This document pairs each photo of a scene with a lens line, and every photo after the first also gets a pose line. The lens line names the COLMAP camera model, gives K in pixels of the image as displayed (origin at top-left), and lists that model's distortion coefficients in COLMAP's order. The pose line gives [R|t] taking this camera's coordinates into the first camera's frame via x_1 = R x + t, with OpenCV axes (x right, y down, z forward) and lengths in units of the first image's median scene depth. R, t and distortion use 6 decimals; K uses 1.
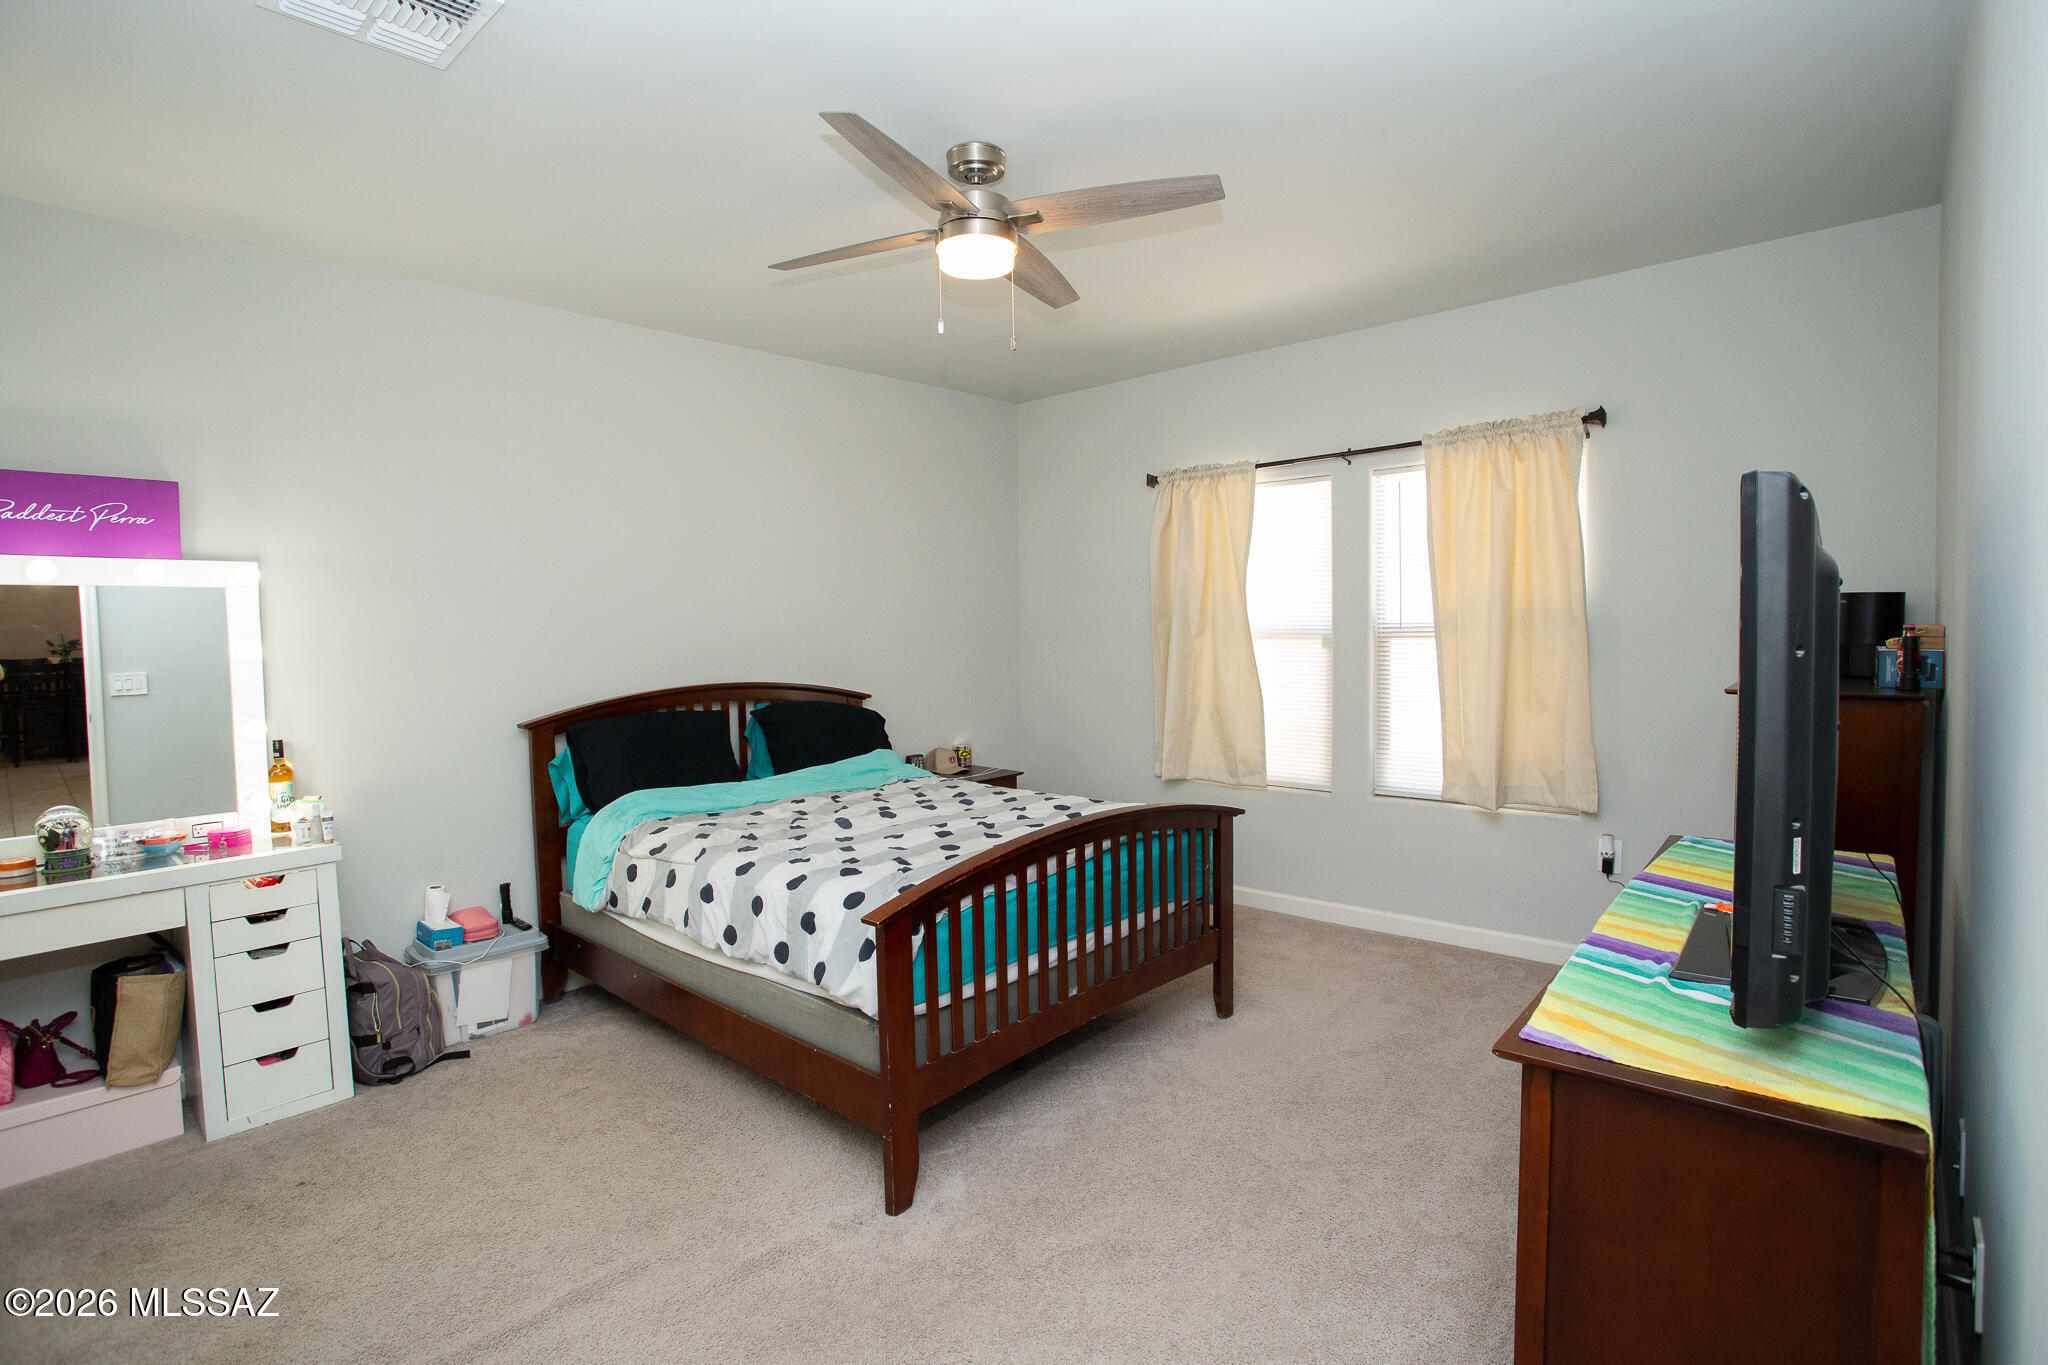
lens RADIAL K [[1002.0, 0, 1025.8], [0, 1002.0, 672.0], [0, 0, 1]] dist [-0.067429, 0.029493]
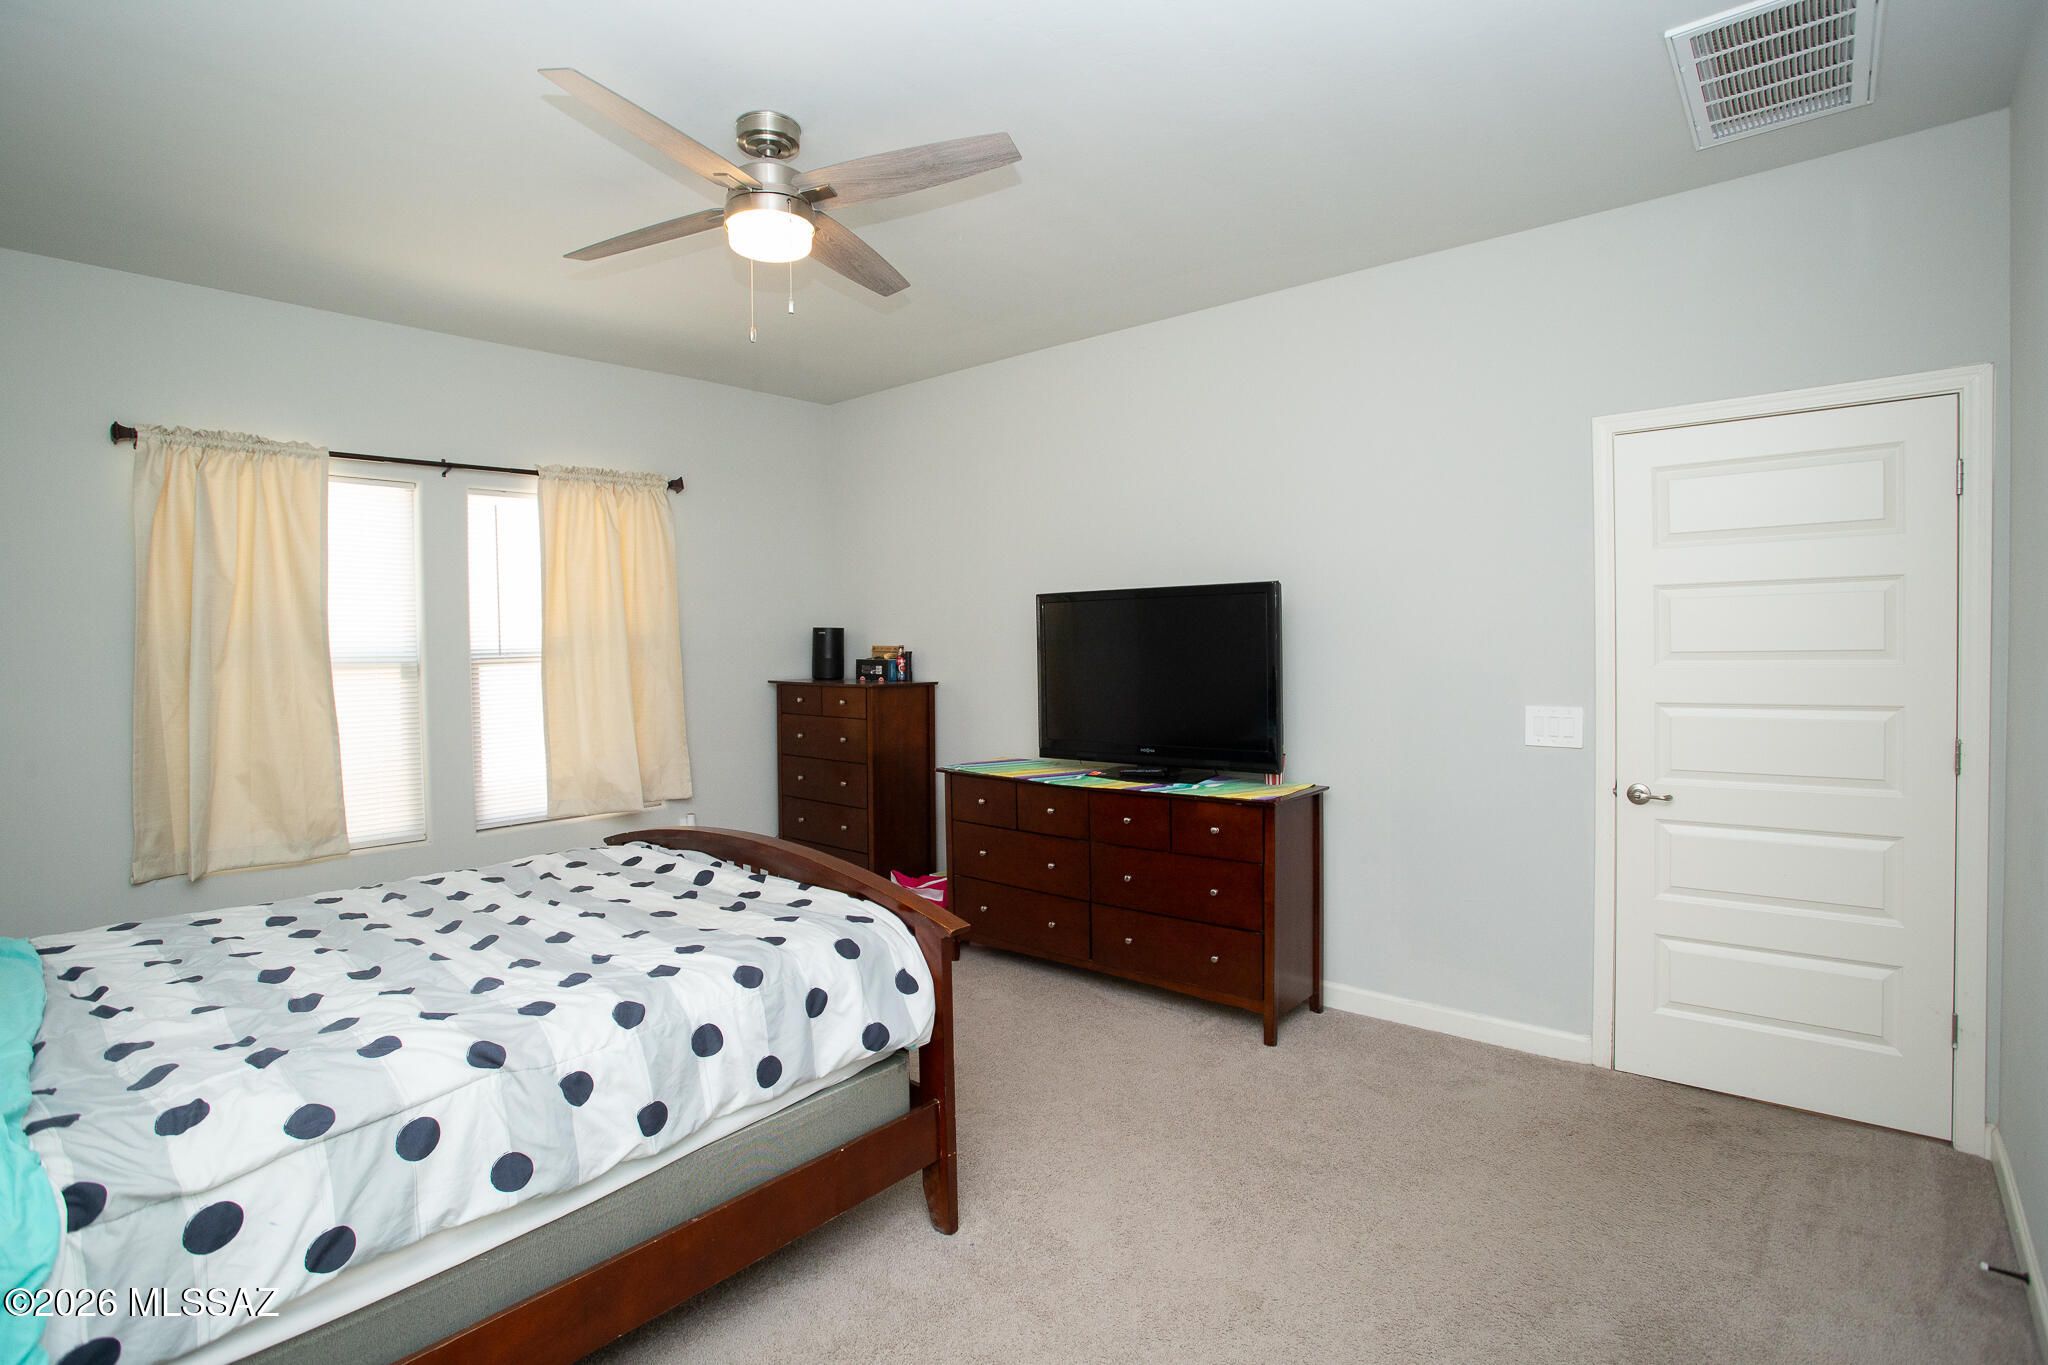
lens RADIAL K [[1002.0, 0, 1025.8], [0, 1002.0, 672.0], [0, 0, 1]] dist [-0.067429, 0.029493]
pose [[-0.013980, -0.014179, 0.999802, -0.618731], [0.064429, 0.997809, 0.015052, -0.007862], [-0.997824, 0.064627, -0.013036, 0.508234]]
